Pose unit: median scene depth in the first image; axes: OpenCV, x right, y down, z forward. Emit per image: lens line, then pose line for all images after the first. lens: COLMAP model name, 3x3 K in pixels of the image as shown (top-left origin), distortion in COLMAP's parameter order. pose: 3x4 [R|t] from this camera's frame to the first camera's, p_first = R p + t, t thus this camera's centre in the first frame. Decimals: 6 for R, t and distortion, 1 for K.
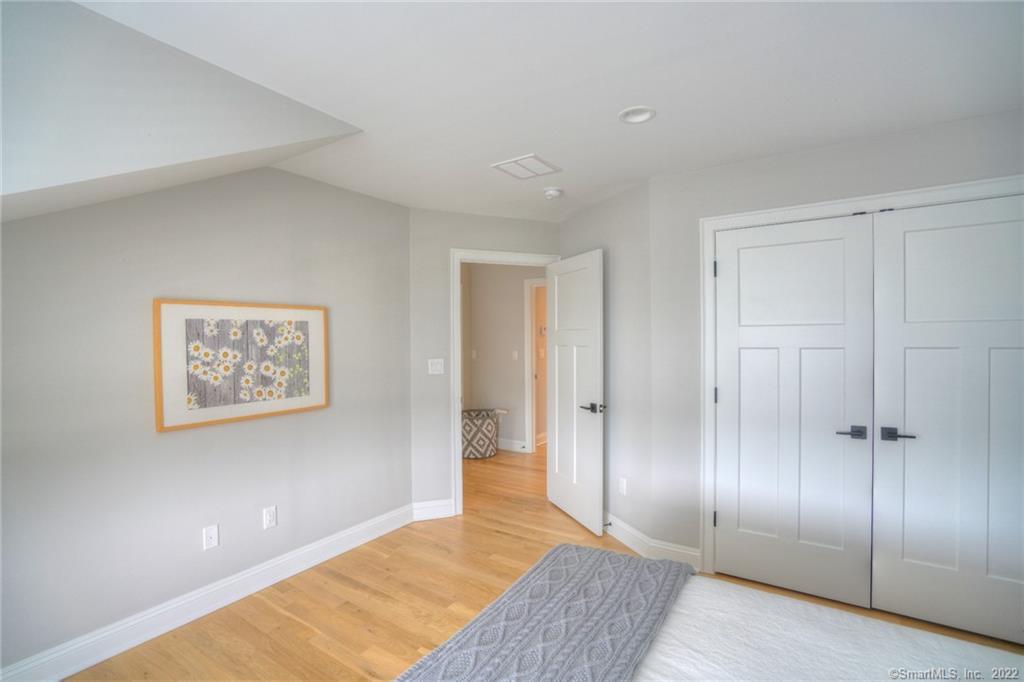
lens RADIAL K [[469.5, 0, 509.9], [0, 469.5, 343.5], [0, 0, 1]] dist [-0.054574, 0.019989]
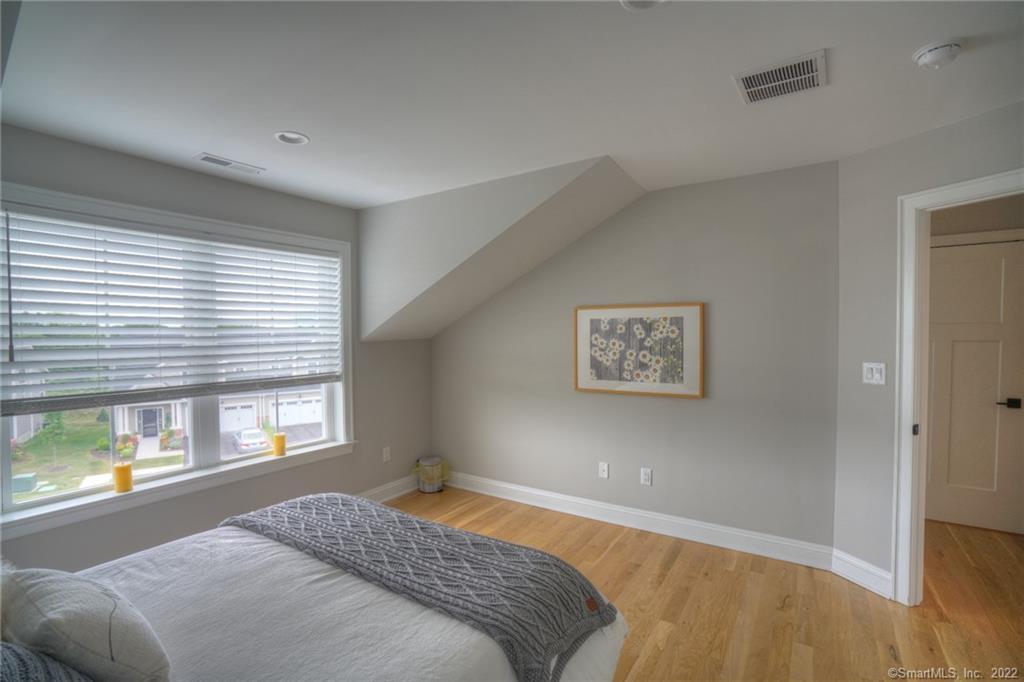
lens RADIAL K [[469.5, 0, 509.9], [0, 469.5, 343.5], [0, 0, 1]] dist [-0.054574, 0.019989]
pose [[0.001418, 0.032979, -0.999455, 0.724200], [-0.006770, 0.999433, 0.032969, -0.019546], [0.999976, 0.006720, 0.001640, 0.634562]]
